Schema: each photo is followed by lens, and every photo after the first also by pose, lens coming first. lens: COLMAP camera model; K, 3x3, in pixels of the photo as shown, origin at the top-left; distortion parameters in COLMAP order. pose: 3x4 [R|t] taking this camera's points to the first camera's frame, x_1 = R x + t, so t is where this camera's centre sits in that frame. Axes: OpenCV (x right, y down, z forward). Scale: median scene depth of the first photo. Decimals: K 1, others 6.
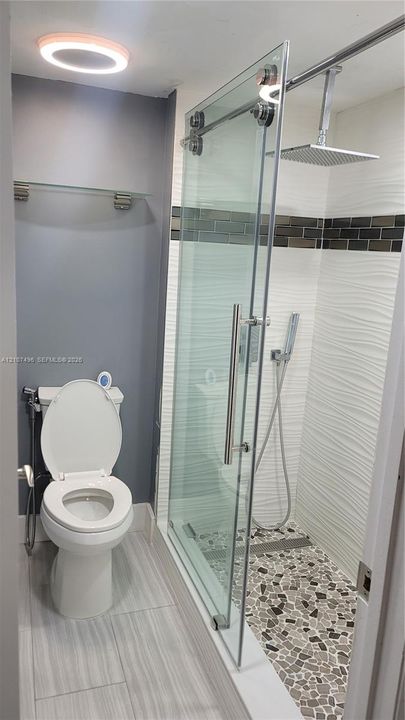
lens RADIAL K [[528.7, 0, 207.4], [0, 528.7, 357.4], [0, 0, 1]] dist [0.052616, -0.029999]
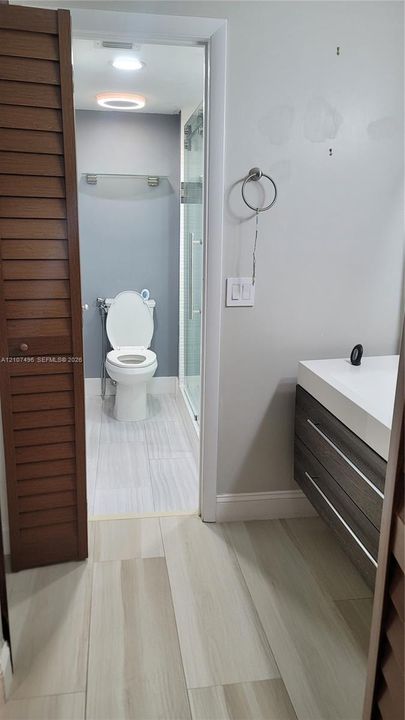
lens RADIAL K [[528.7, 0, 200.9], [0, 528.7, 358.4], [0, 0, 1]] dist [0.052616, -0.029999]
pose [[0.980919, 0.002605, -0.194397, 0.316929], [0.005547, 0.999128, 0.041378, 0.190128], [0.194336, -0.041667, 0.980050, -0.615974]]
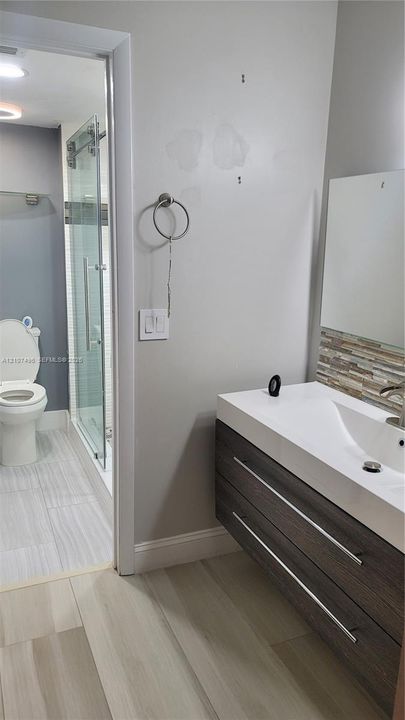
lens RADIAL K [[528.7, 0, 203.9], [0, 528.7, 362.7], [0, 0, 1]] dist [0.052616, -0.029999]
pose [[0.997450, -0.047277, 0.053473, 0.230774], [0.045954, 0.998613, 0.025696, 0.154311], [-0.054614, -0.023173, 0.998239, -0.552535]]
